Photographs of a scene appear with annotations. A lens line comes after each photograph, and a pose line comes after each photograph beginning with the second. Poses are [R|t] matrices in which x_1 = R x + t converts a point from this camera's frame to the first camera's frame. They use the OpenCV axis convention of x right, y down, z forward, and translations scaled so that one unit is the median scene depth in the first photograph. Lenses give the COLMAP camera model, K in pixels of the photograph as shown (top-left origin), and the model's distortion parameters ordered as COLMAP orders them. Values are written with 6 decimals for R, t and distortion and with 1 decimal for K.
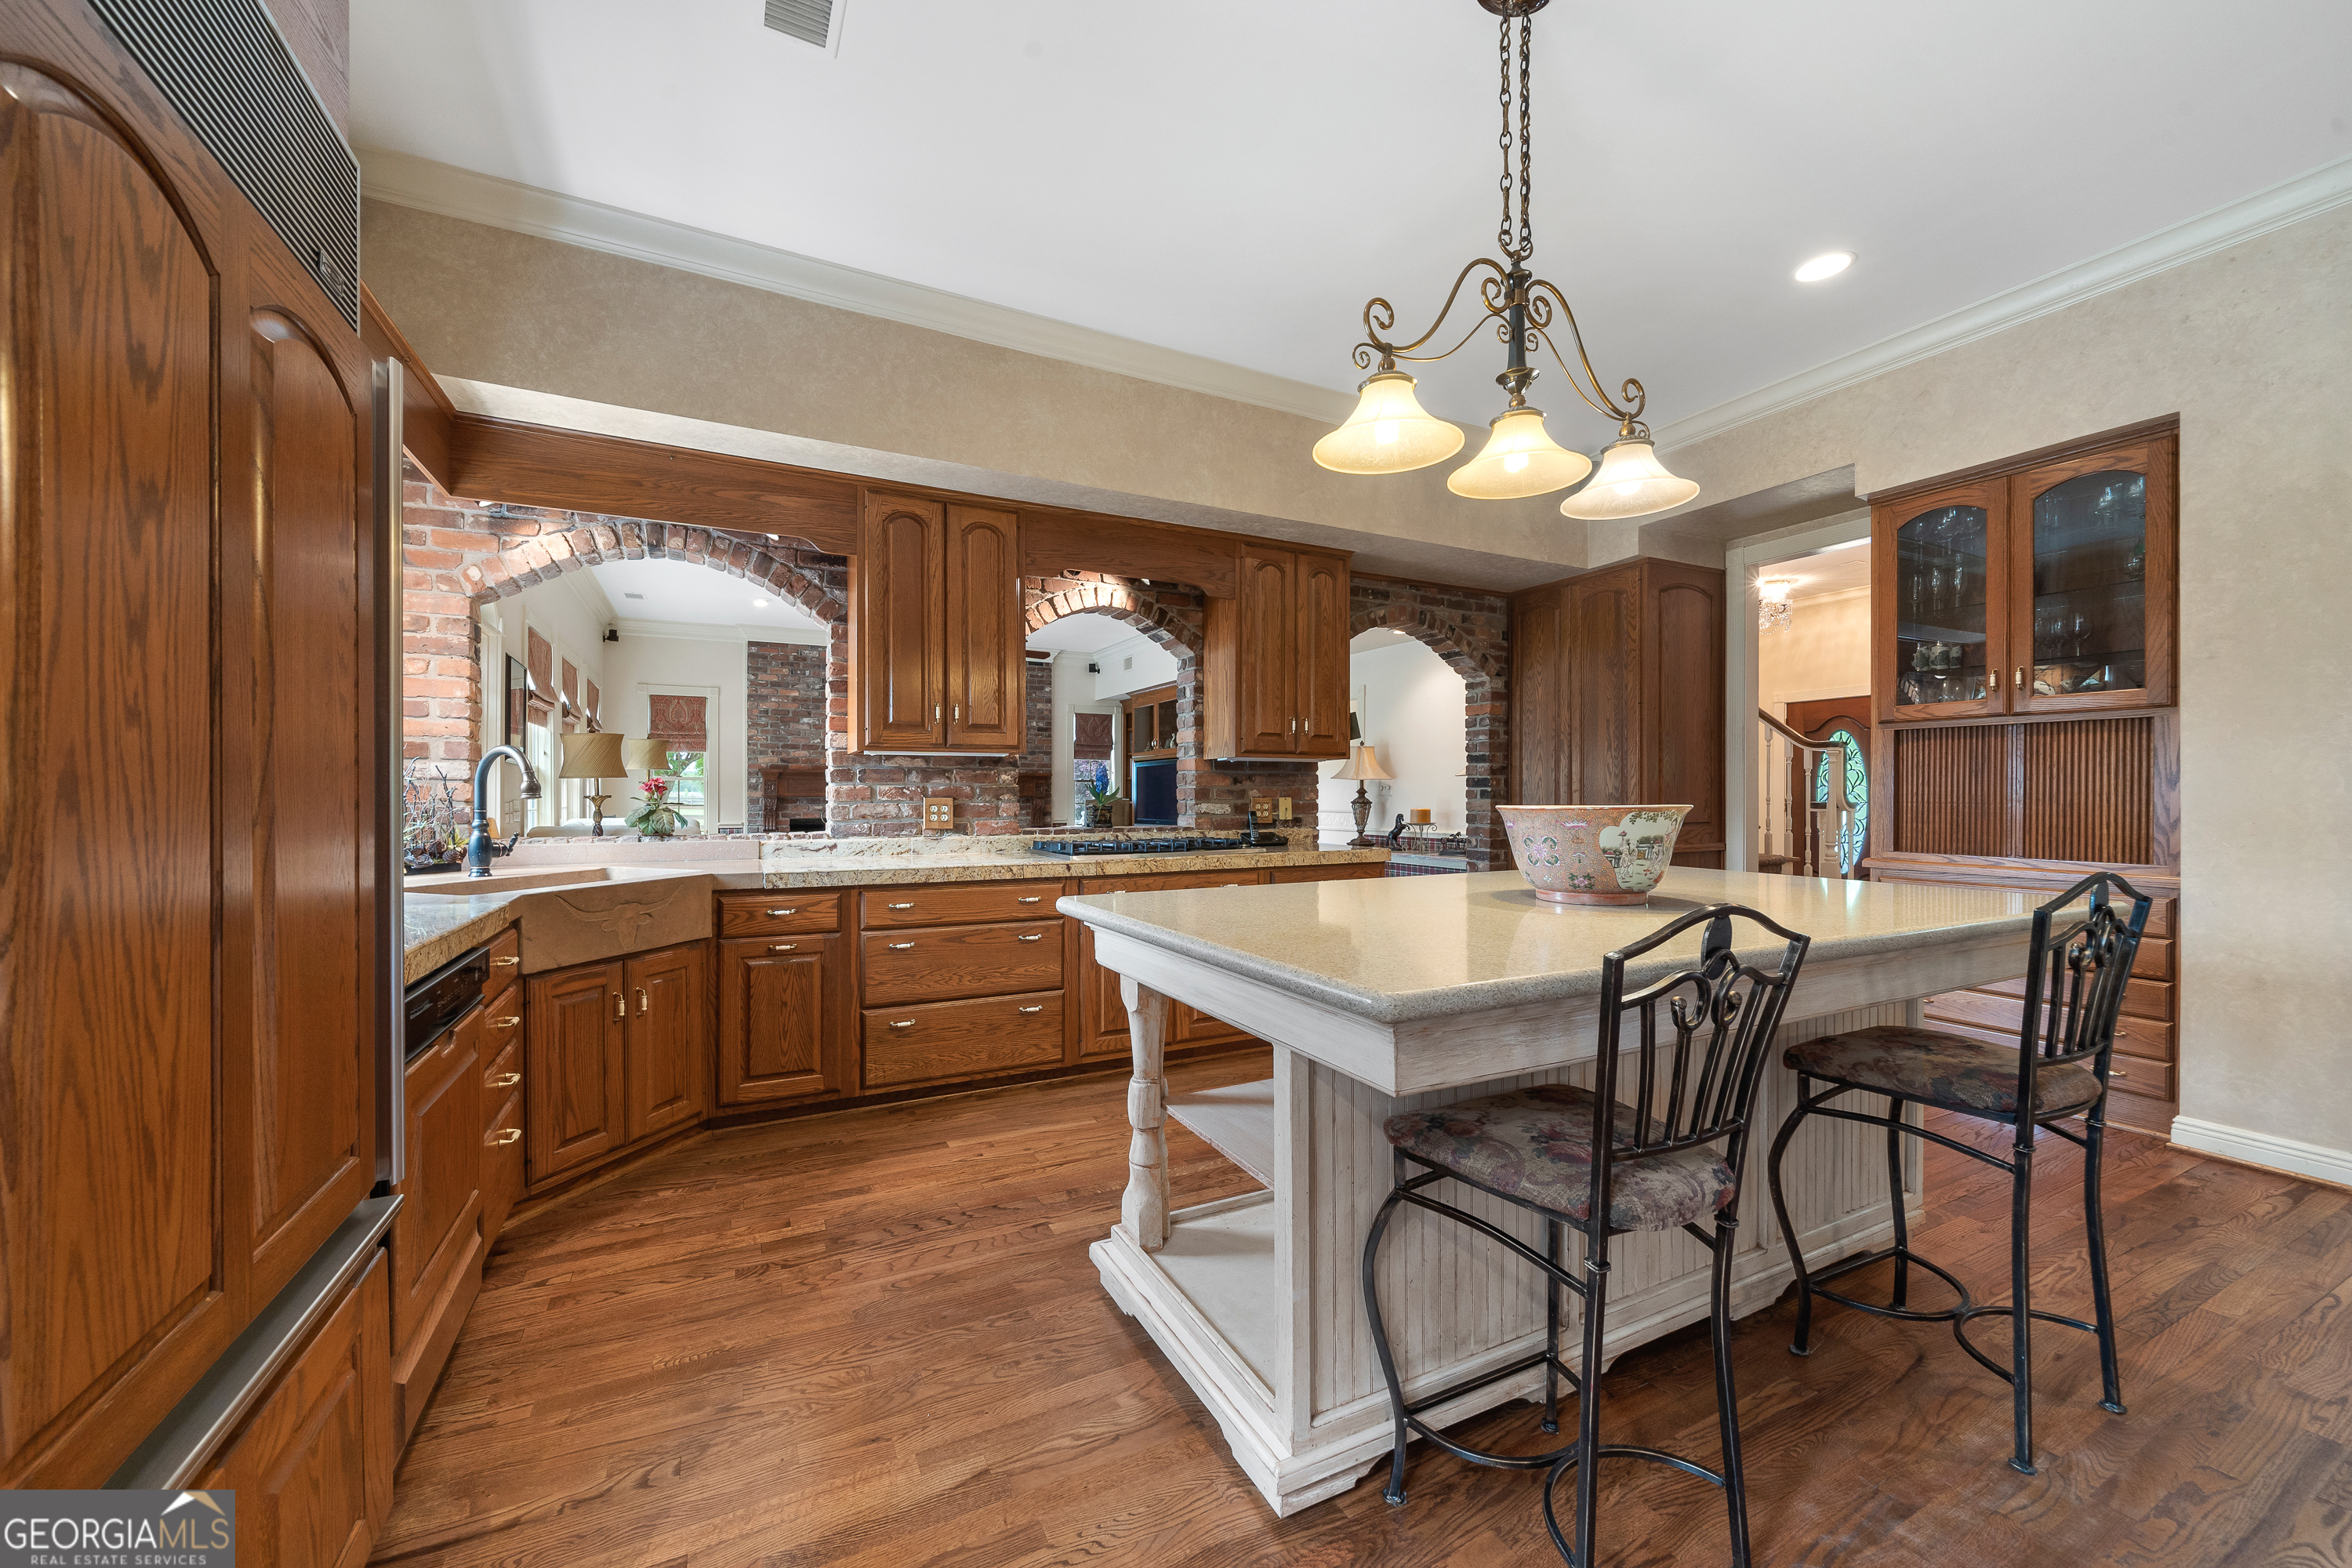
lens RADIAL K [[892.4, 0, 1176.0], [0, 892.4, 784.0], [0, 0, 1]] dist [-0.000905, 0.000015]
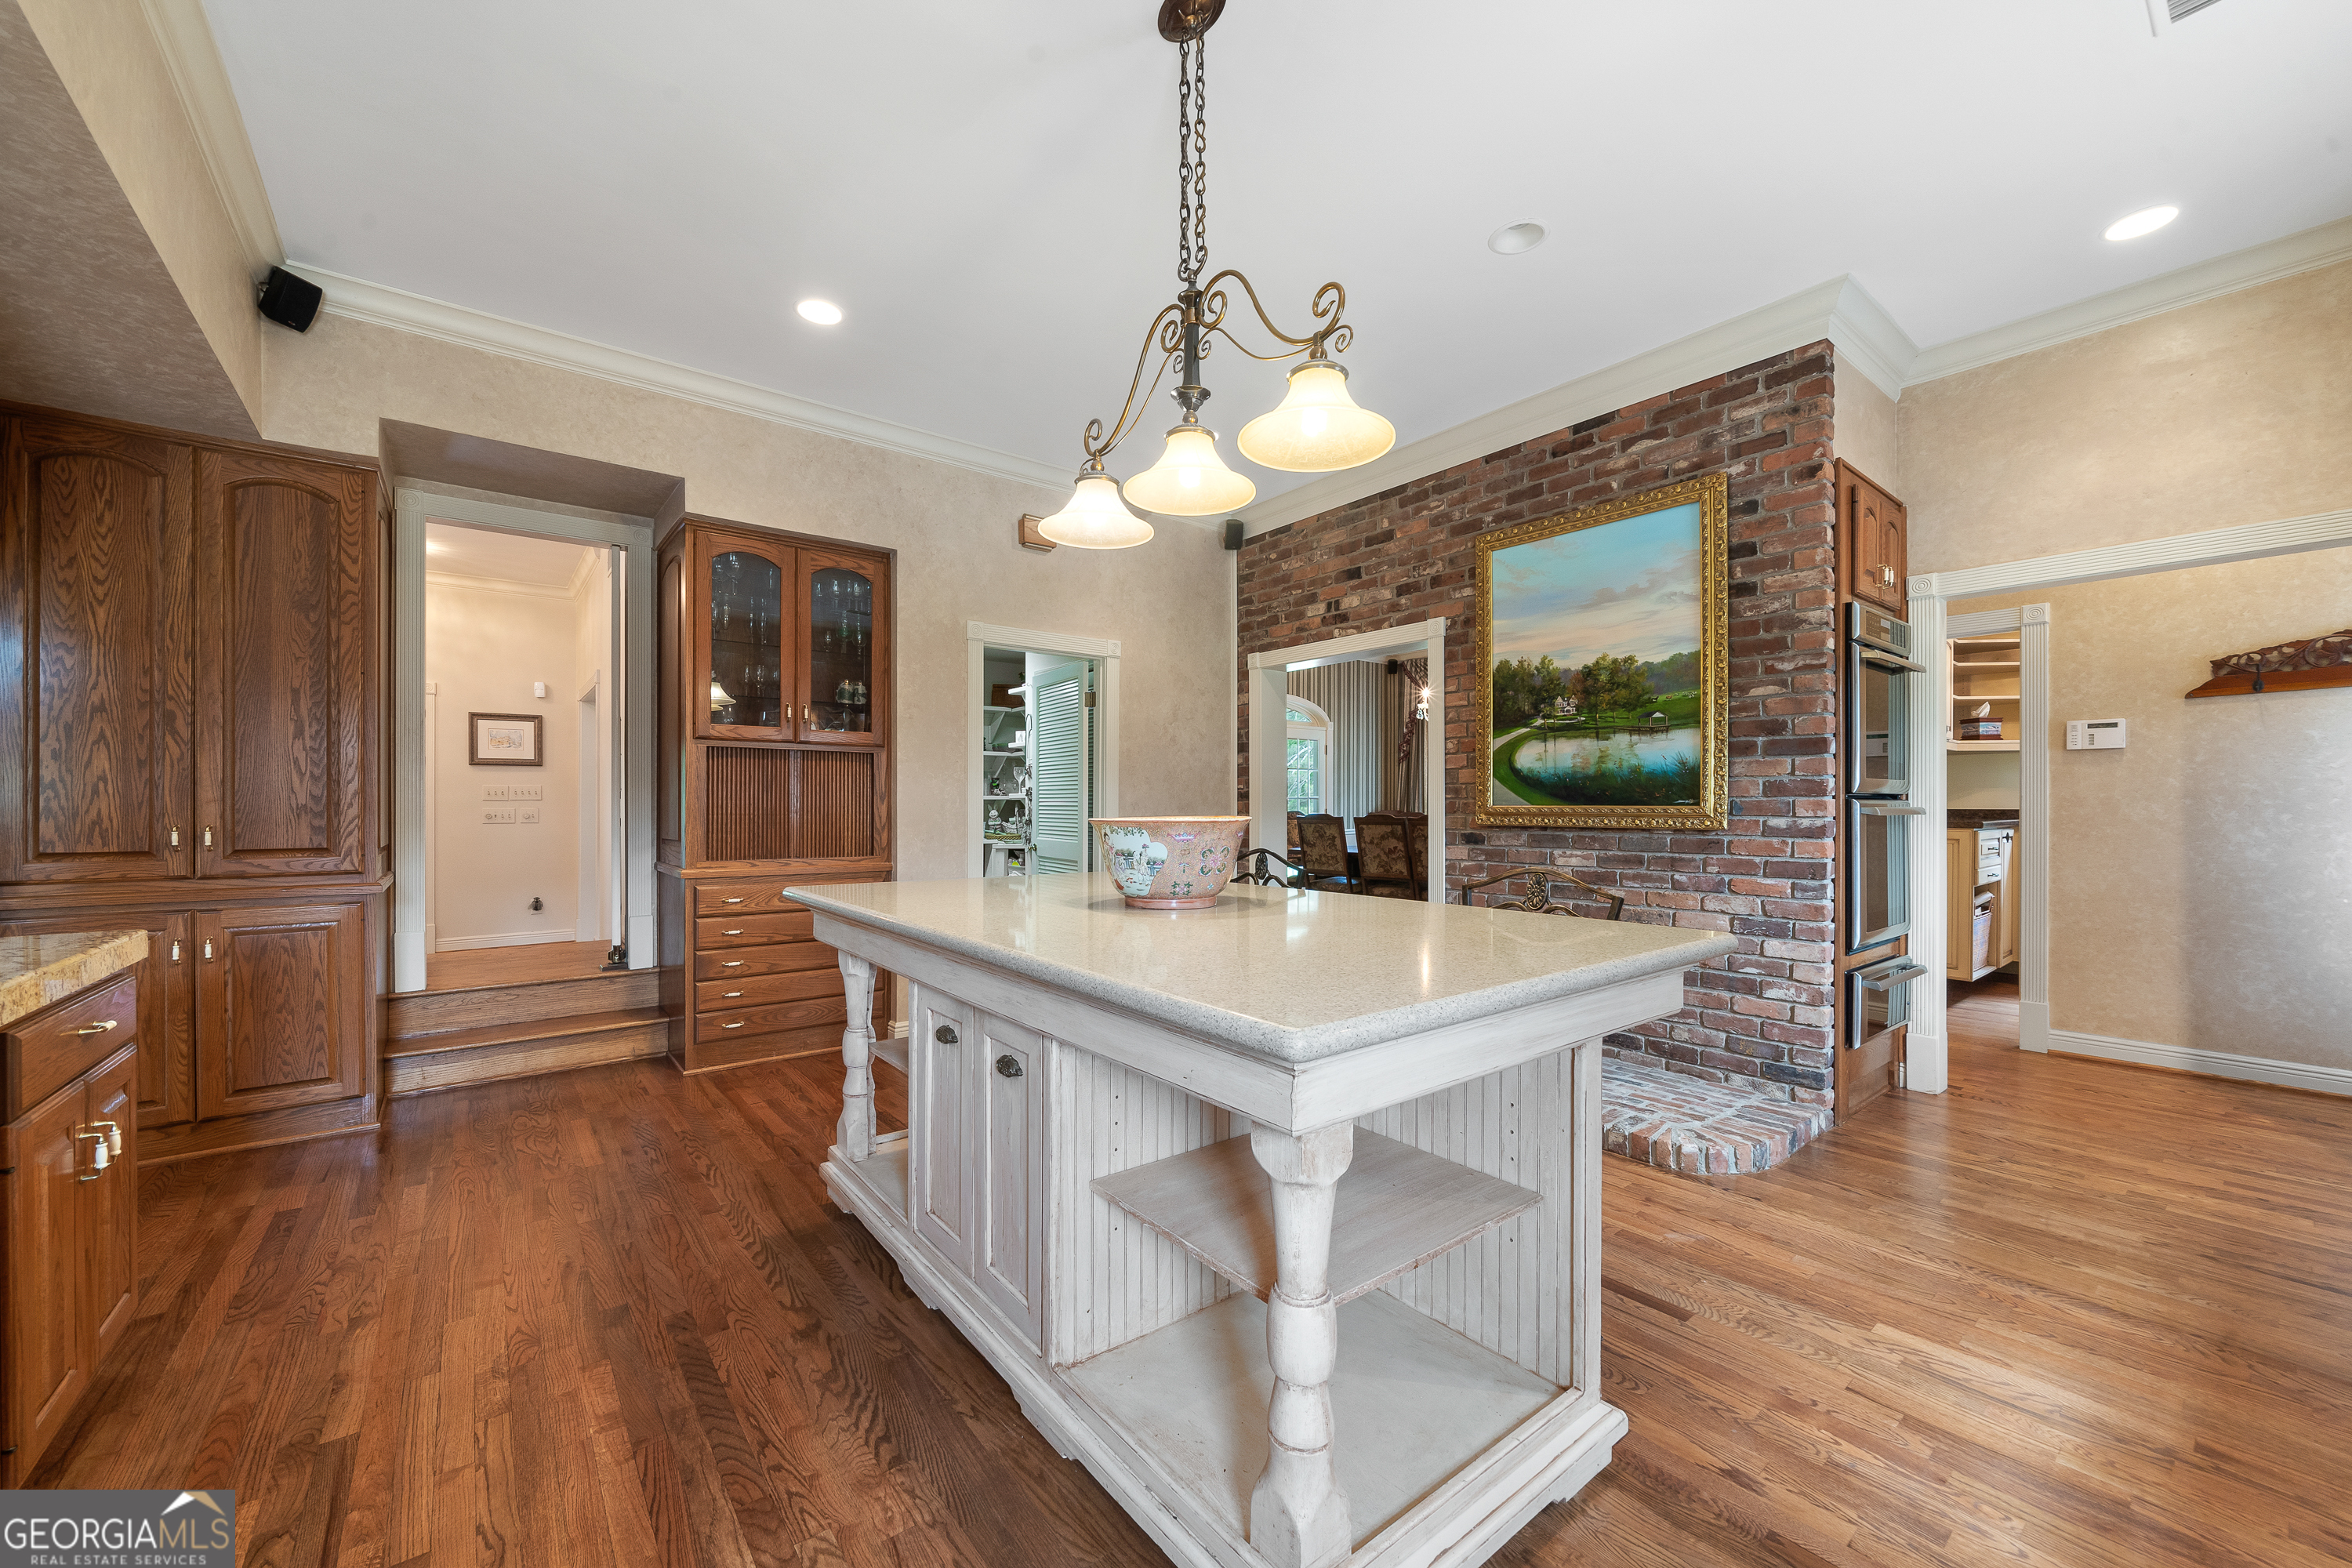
lens RADIAL K [[894.1, 0, 1147.8], [0, 894.1, 810.6], [0, 0, 1]] dist [-0.004114, 0.000000]
pose [[-0.185723, -0.008132, 0.982568, -0.432624], [-0.007792, 0.999947, 0.006803, 0.006011], [-0.982571, -0.006392, -0.185777, 0.876043]]
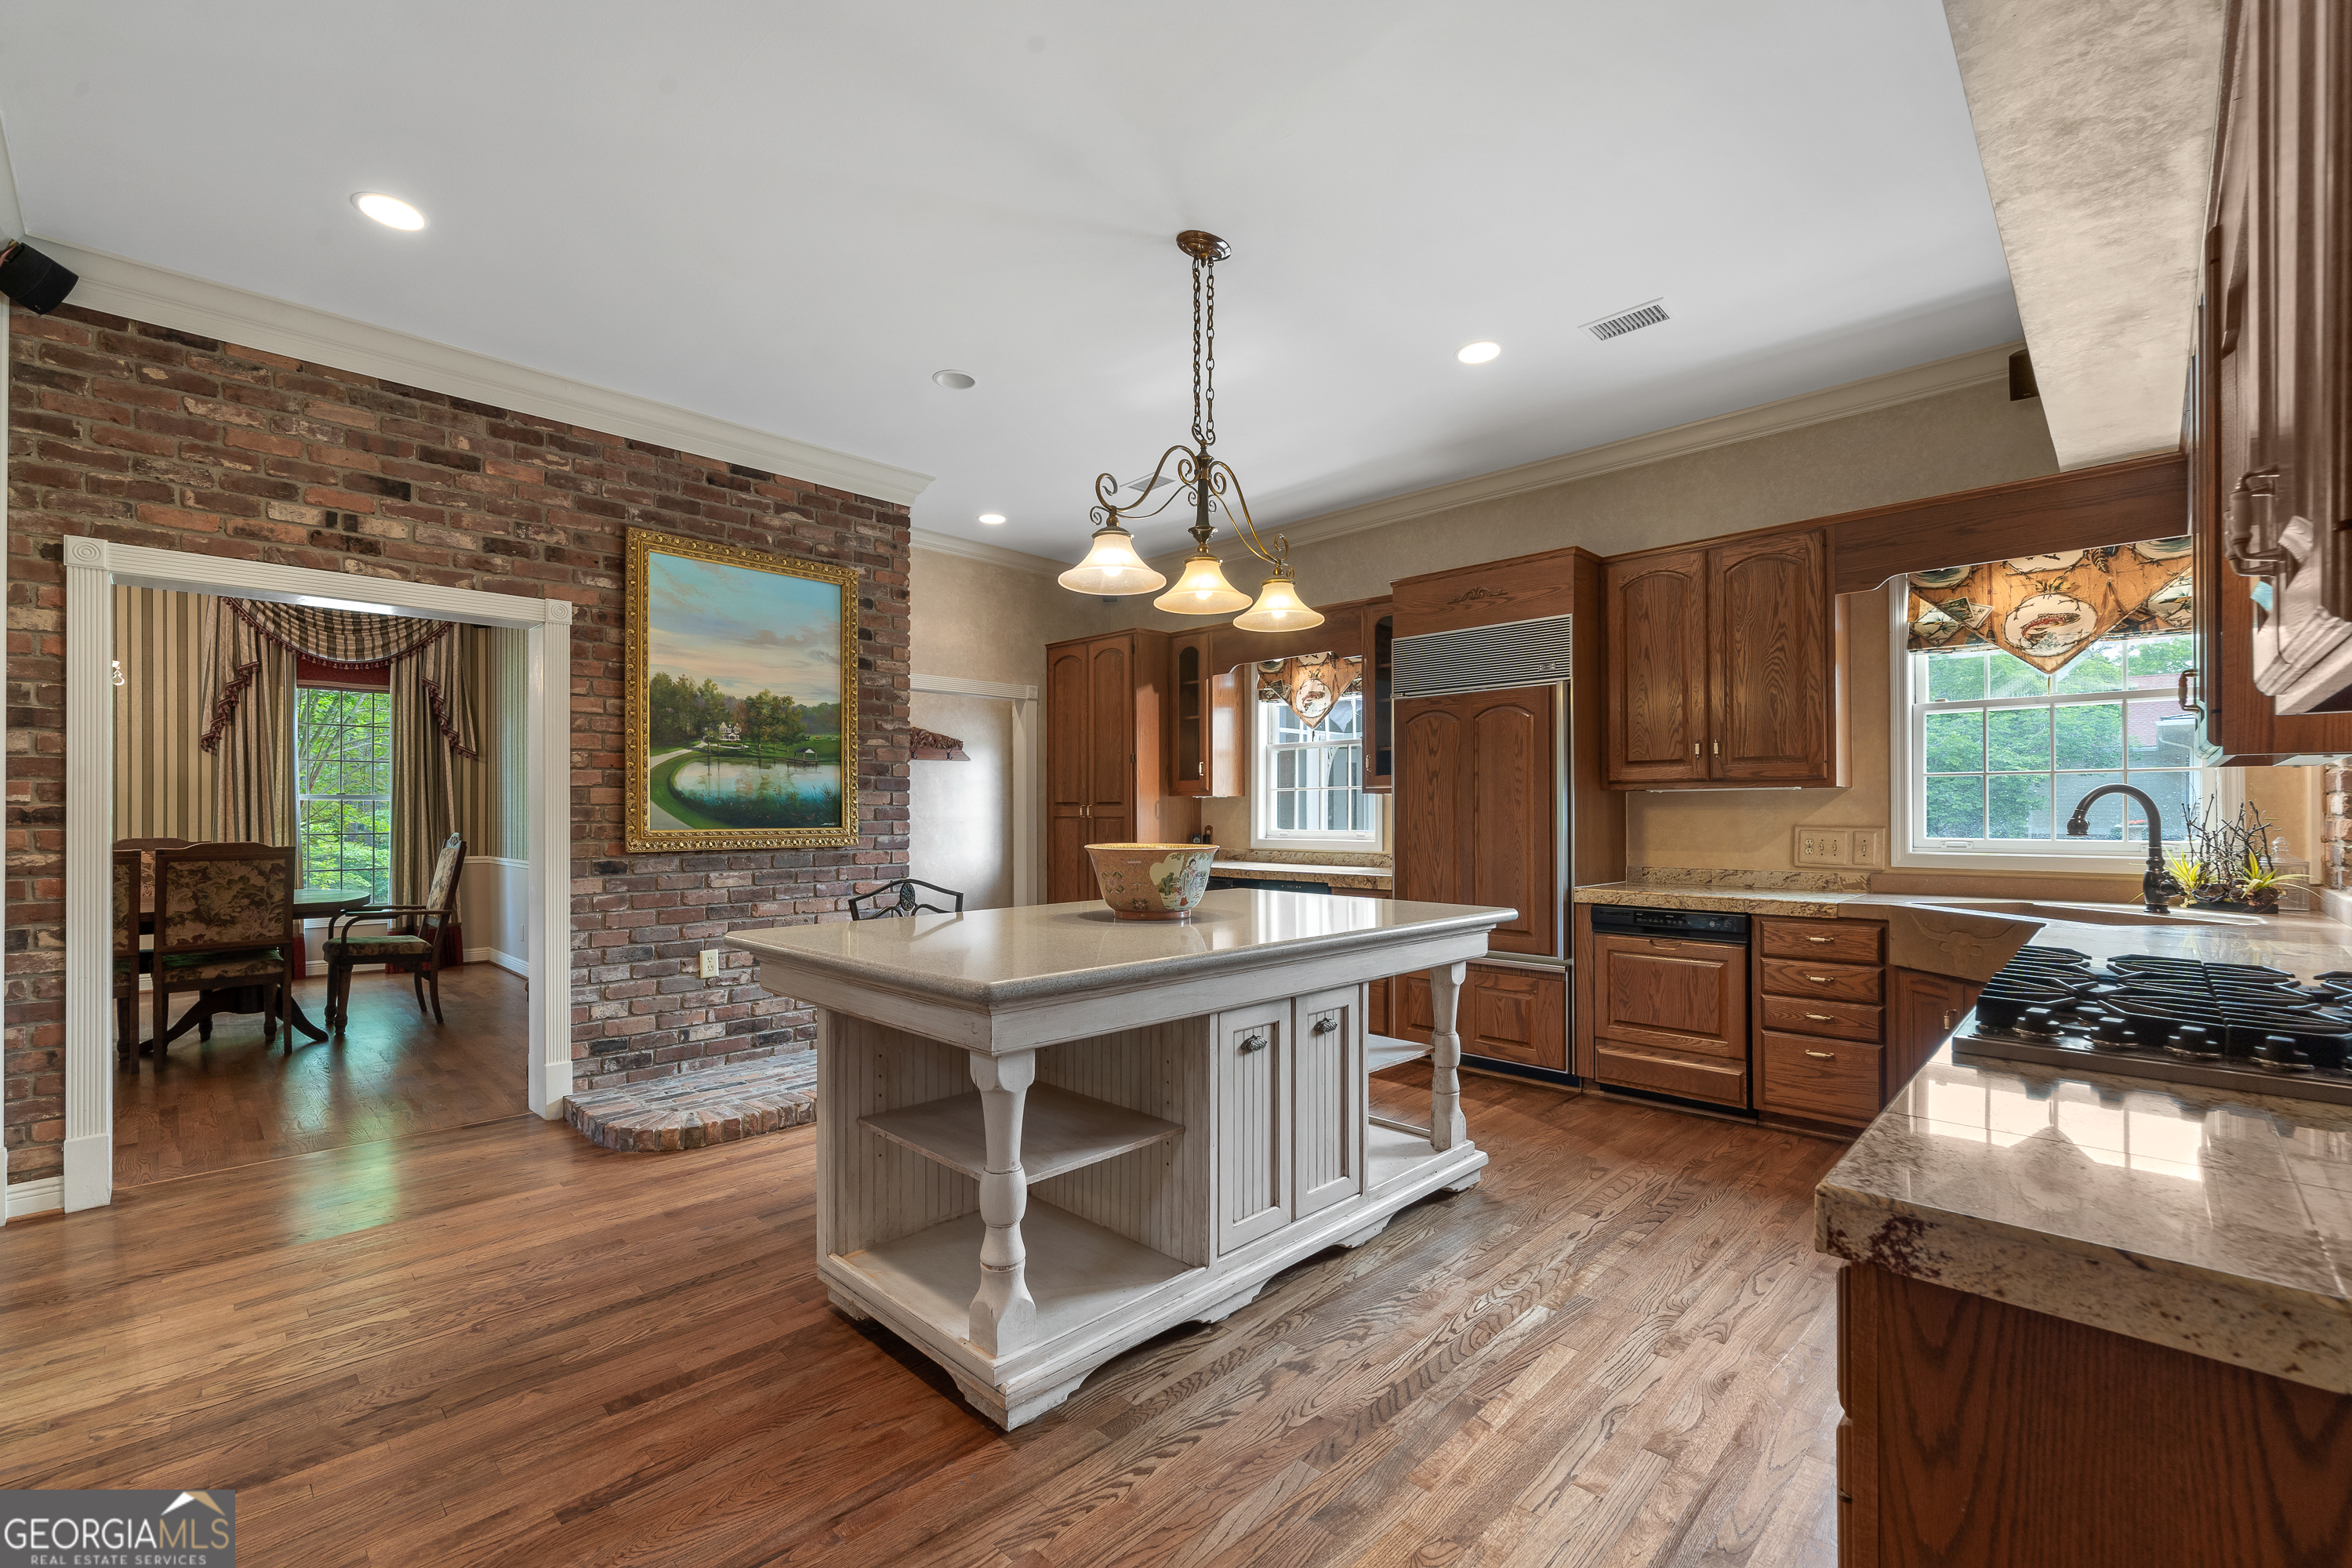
lens RADIAL K [[993.6, 0, 1177.5], [0, 993.6, 811.3], [0, 0, 1]] dist [-0.001068, -0.000220]
pose [[-0.944260, -0.001261, -0.329198, 0.653327], [0.001852, 0.999956, -0.009144, -0.009239], [0.329195, -0.009244, -0.944217, 1.719077]]
